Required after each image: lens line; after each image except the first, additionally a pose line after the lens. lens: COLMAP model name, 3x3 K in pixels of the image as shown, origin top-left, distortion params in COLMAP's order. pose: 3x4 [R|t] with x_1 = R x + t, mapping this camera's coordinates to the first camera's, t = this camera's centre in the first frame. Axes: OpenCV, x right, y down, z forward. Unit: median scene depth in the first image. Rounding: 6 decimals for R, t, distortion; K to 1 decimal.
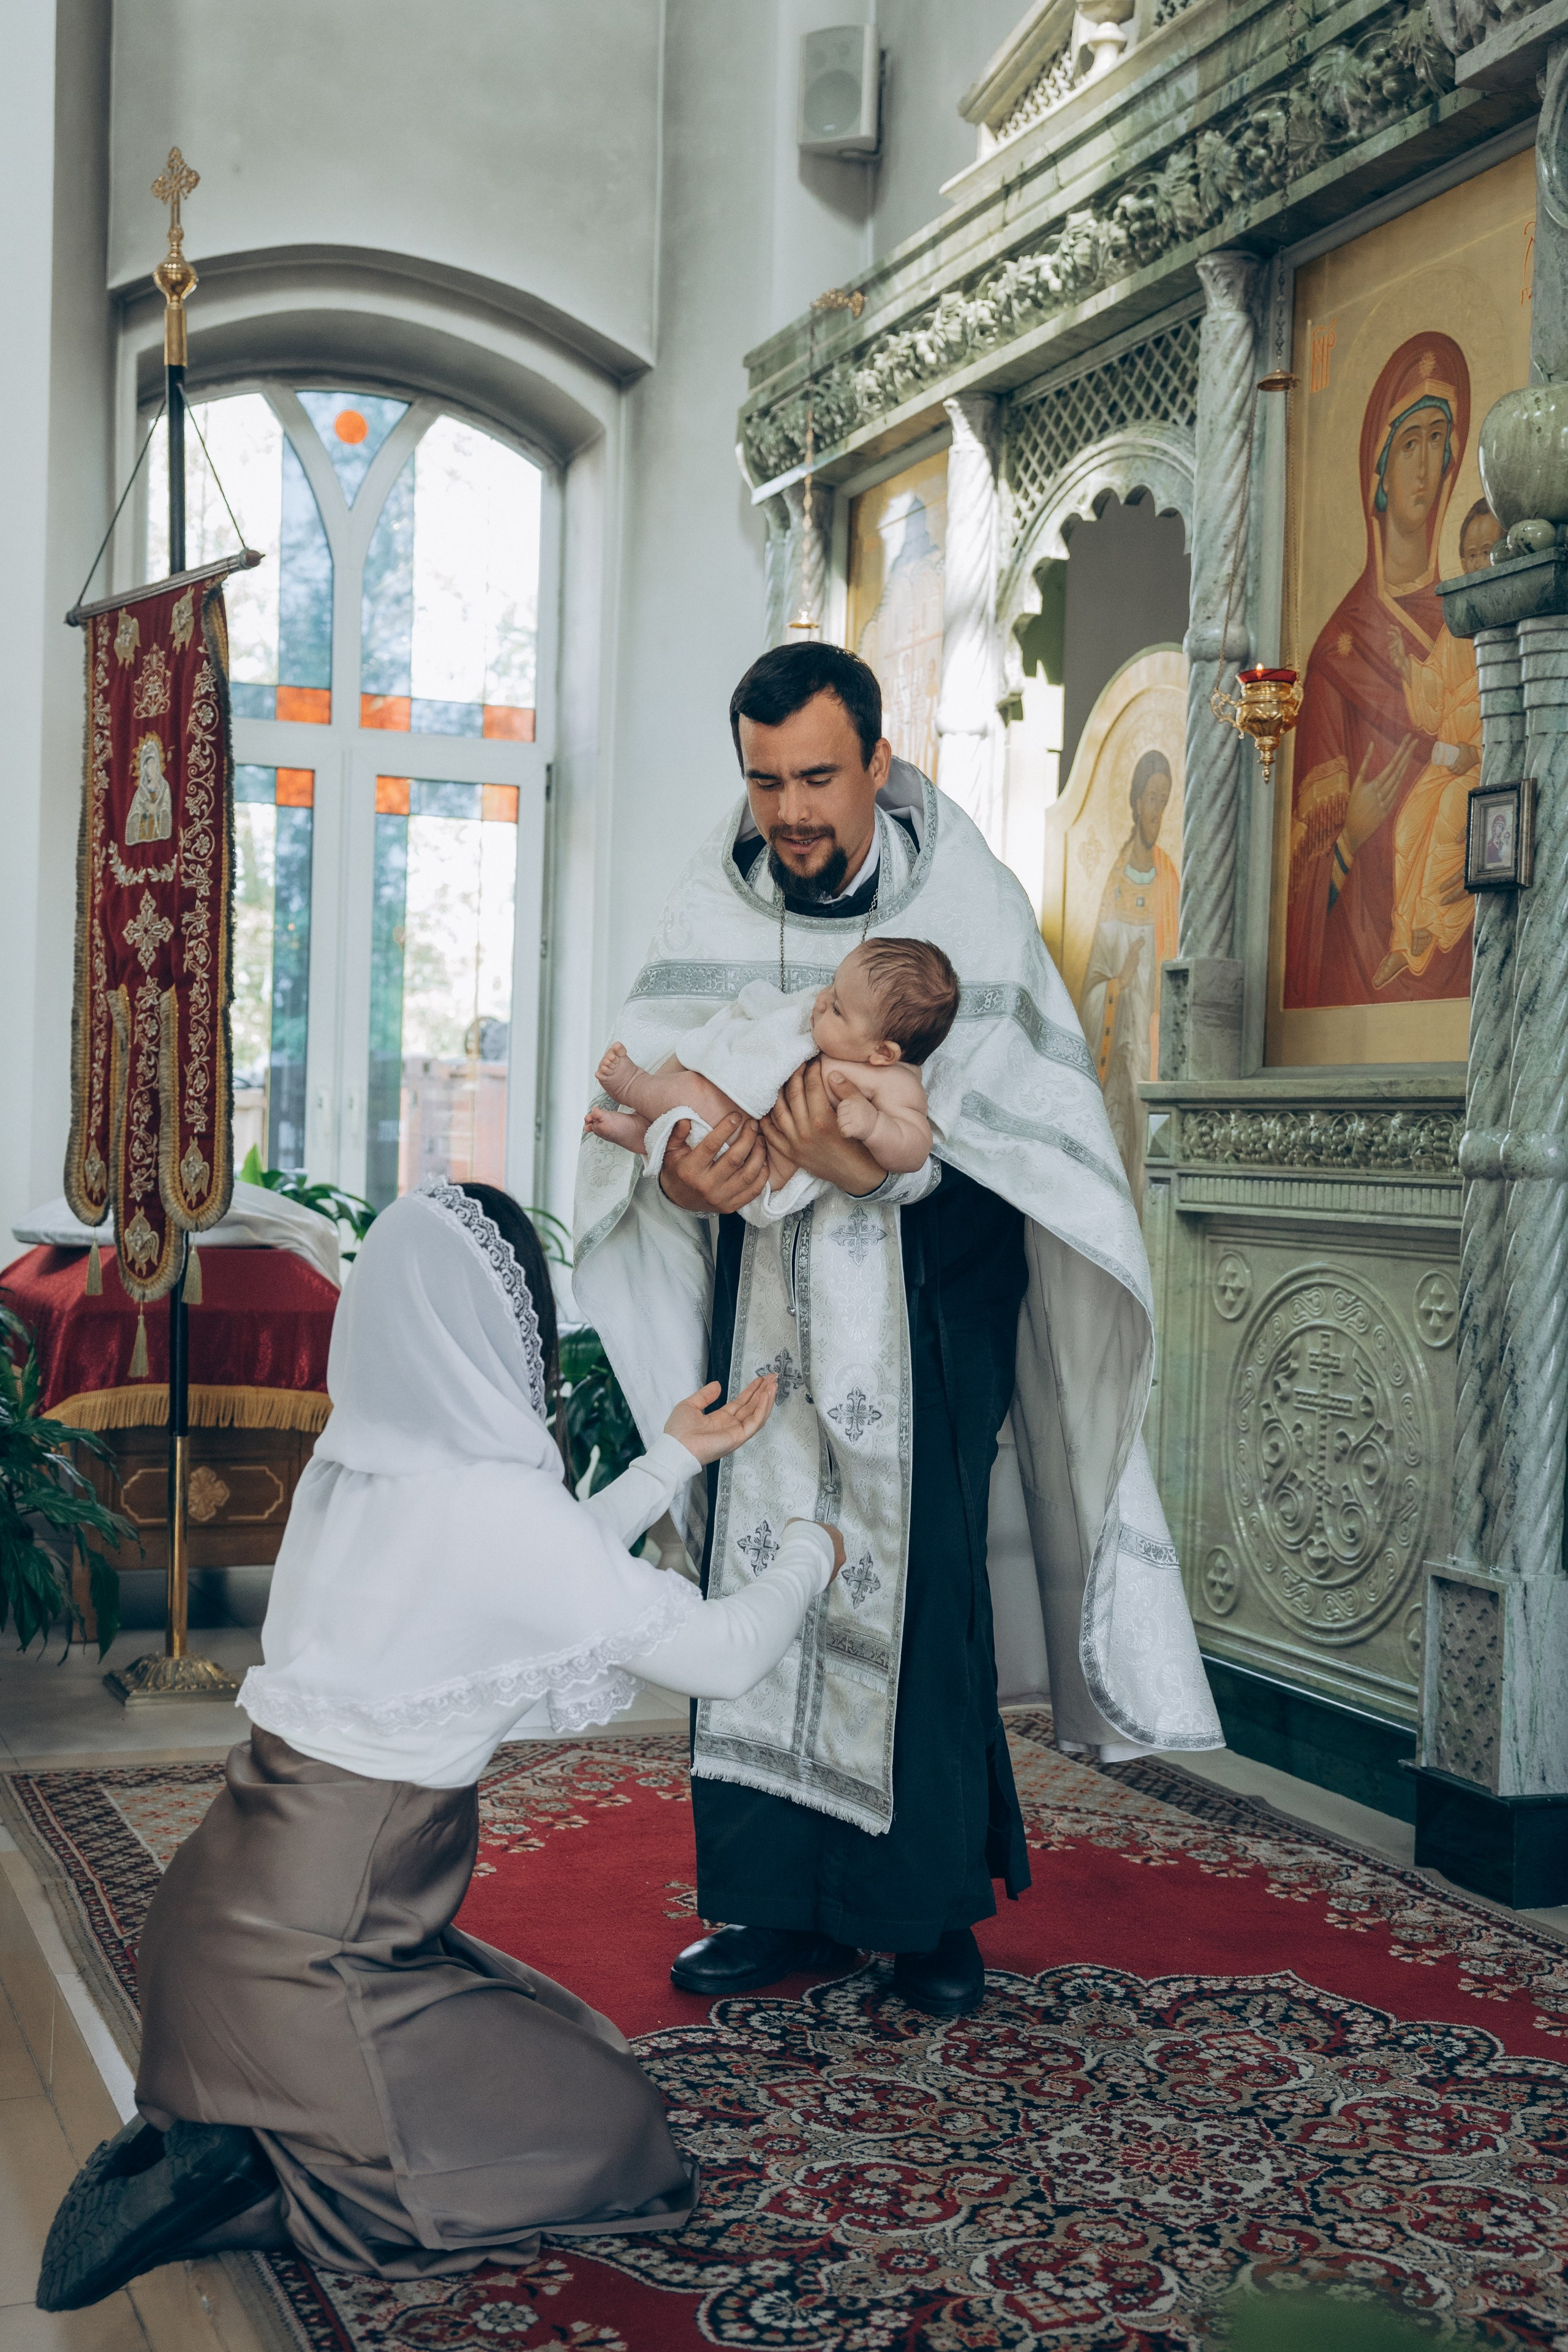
lens RADIAL K [[2746.4, 0, 760.7], [0, 2746.4, 1151.5], [0, 0, 1]] dist [0.061624, 0.000000]
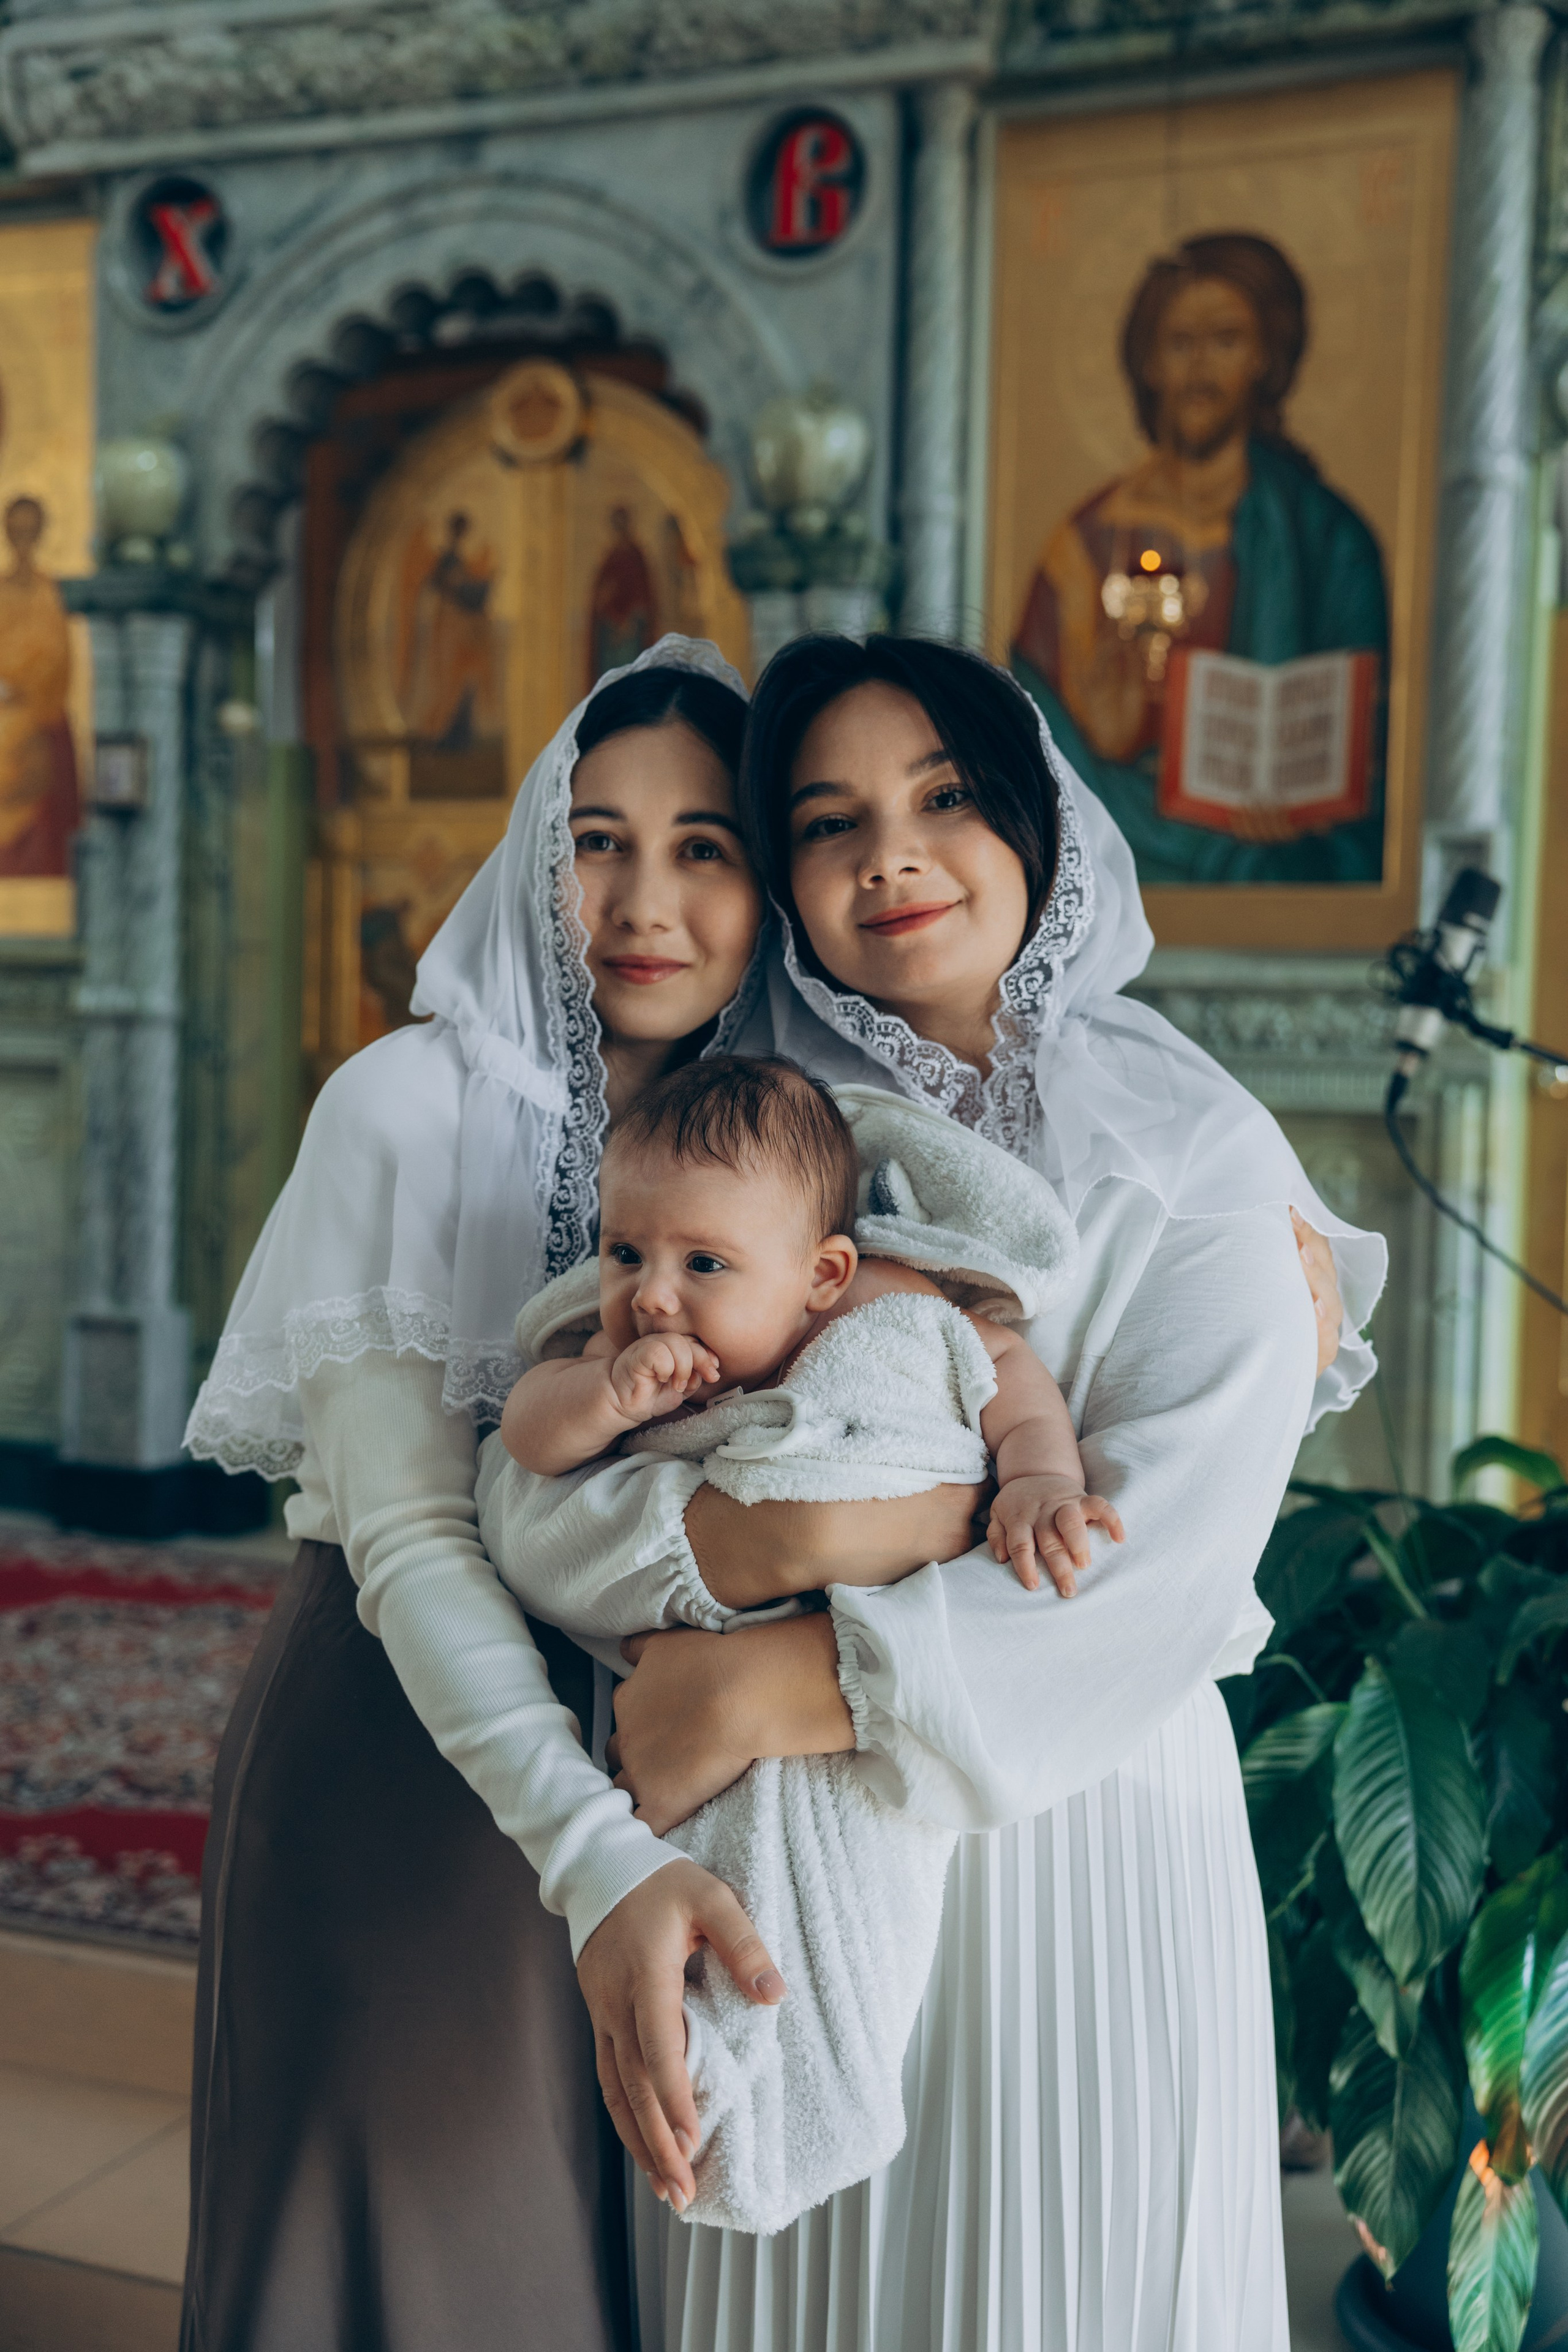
lens RADIAL K [[2807.9, 0, 790.9], [0, 2807.9, 1175.9], [0, 0, 1]] dist [0.099574, 0.000000]
pose [[0.708880, -0.051863, 0.703420, -0.401404], [-0.001176, 0.997205, 0.074709, -0.016897], [-0.705328, -0.053787, 0.706837, -0.189506]]
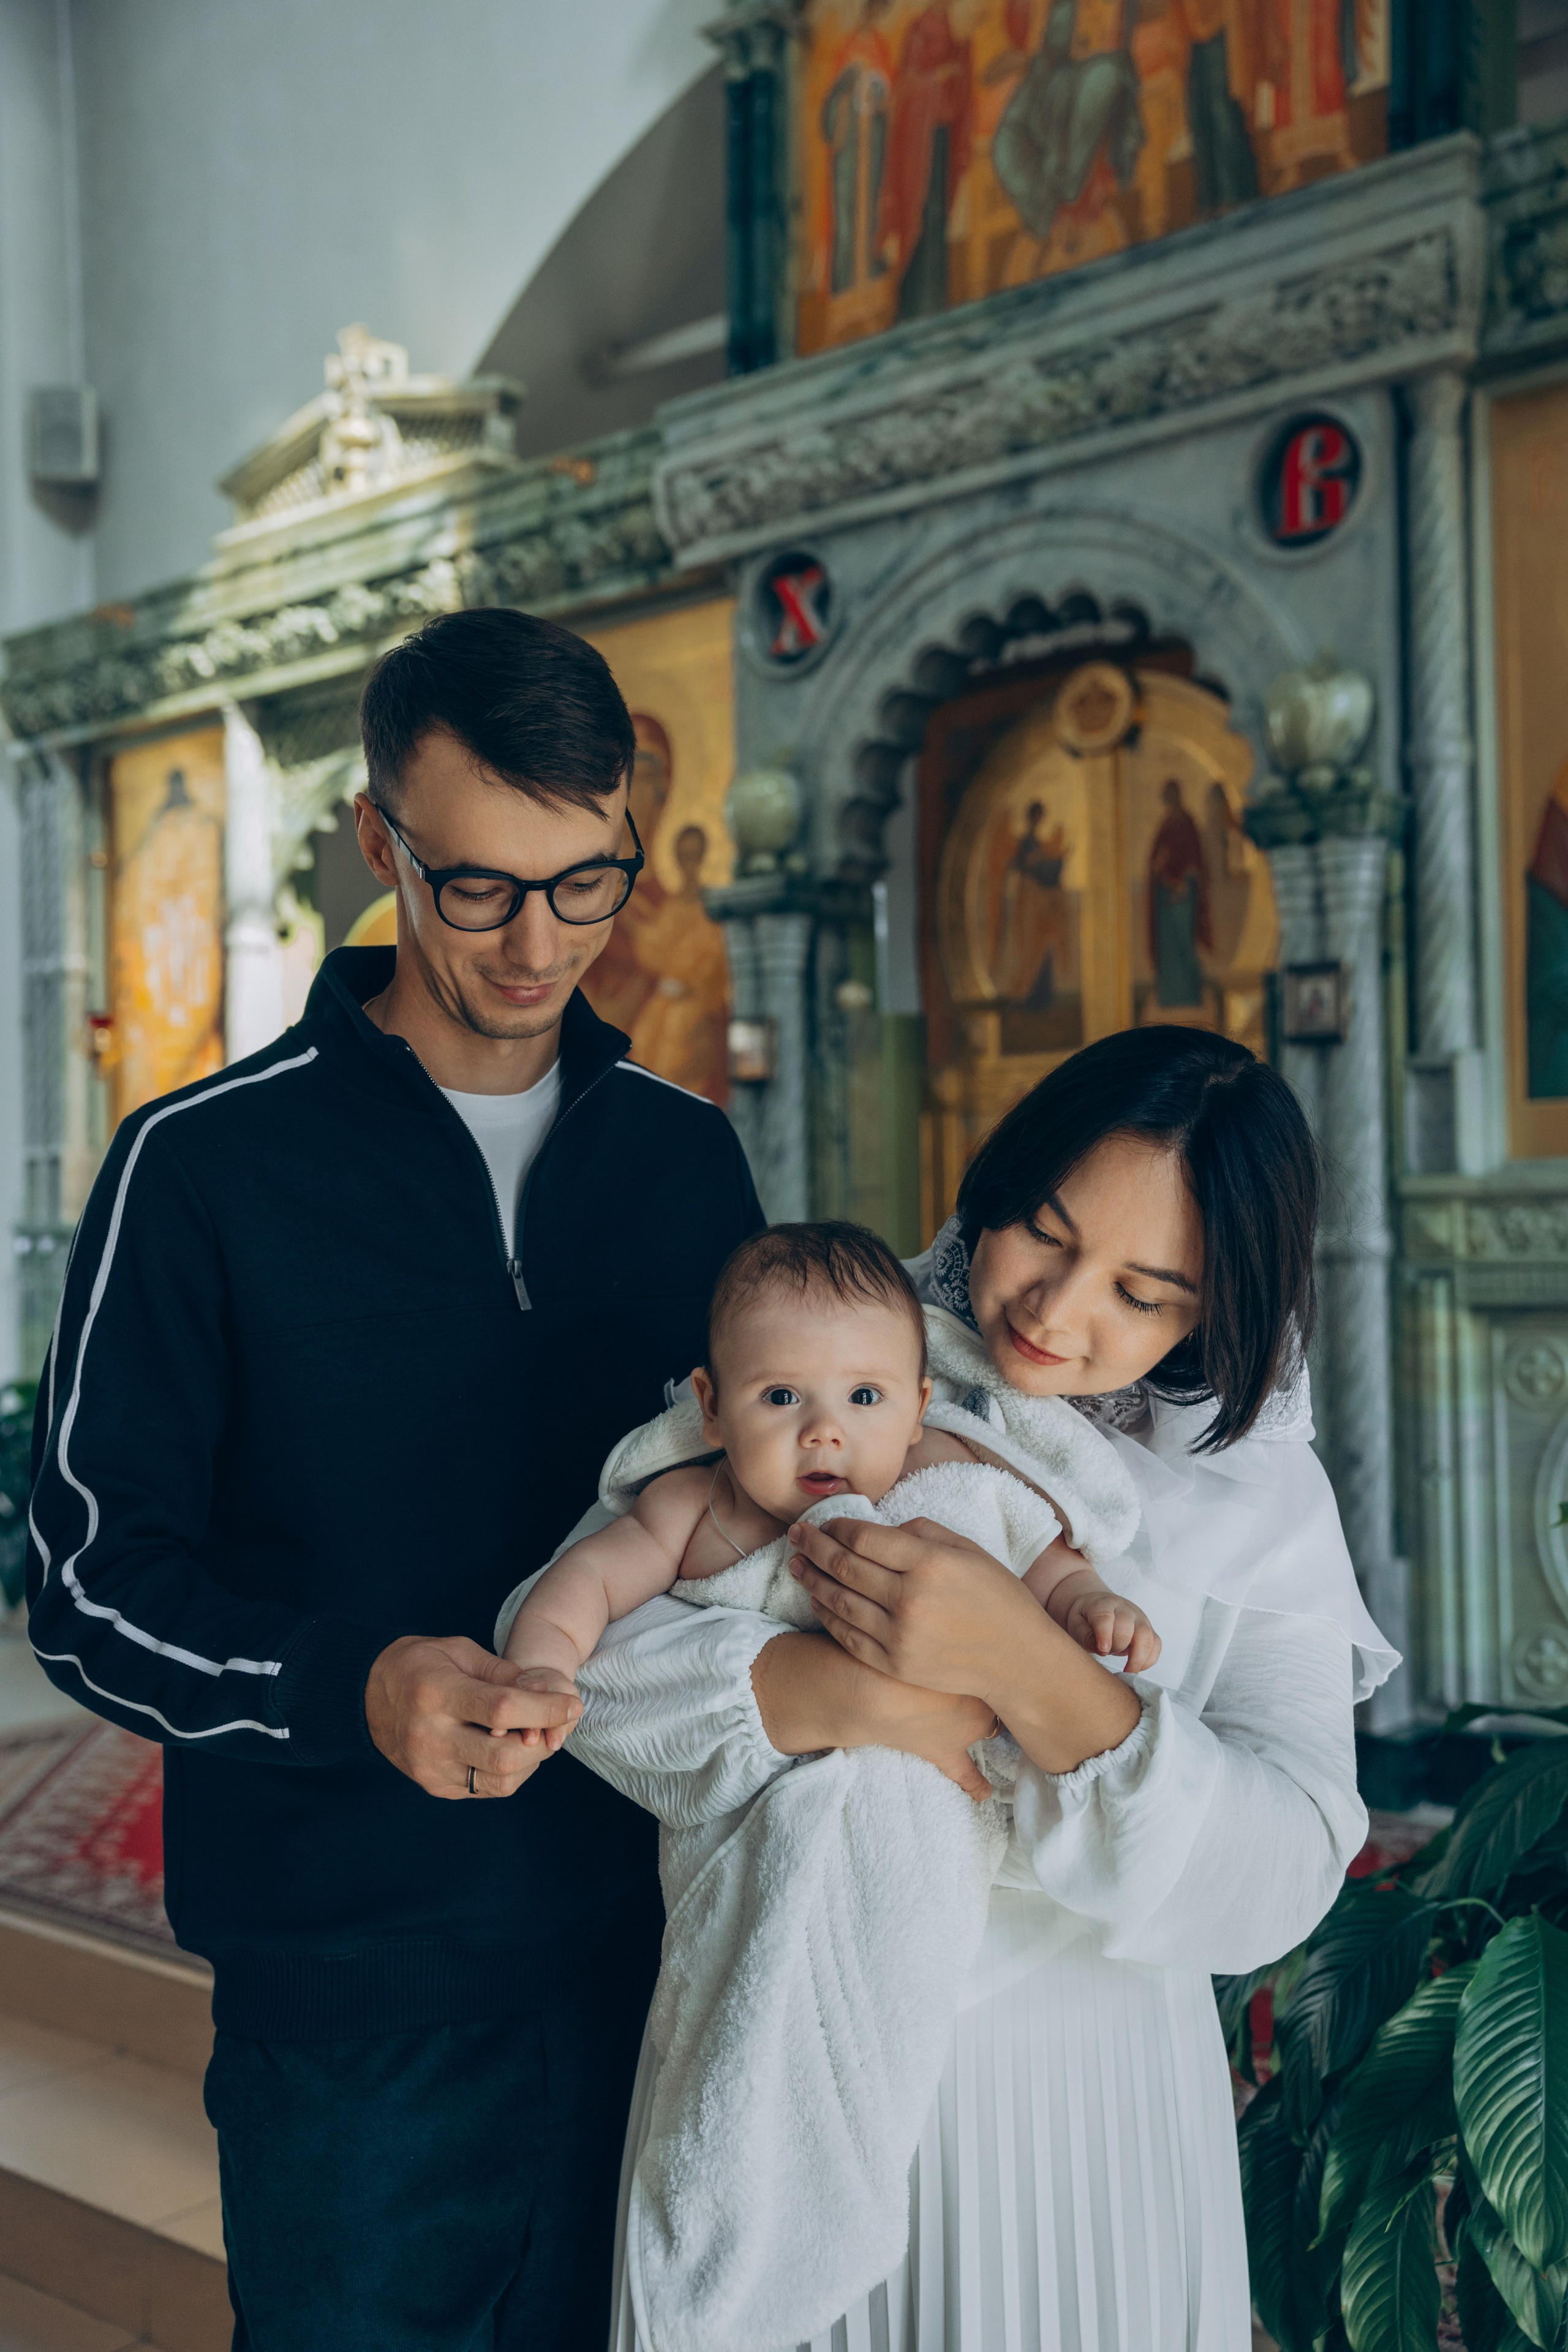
lens RADIAL K [[2464.8, 0, 763.9], [0, 2464.8, 1186.8], [0, 0, 1]] dist [0.042253, 0.000000]
pose [[0.895368, -0.038661, 0.443645, -0.296763], [0.047208, 0.998851, -0.008231, -0.019010], [-0.442817, 0.028314, 0.896165, -0.228563]]
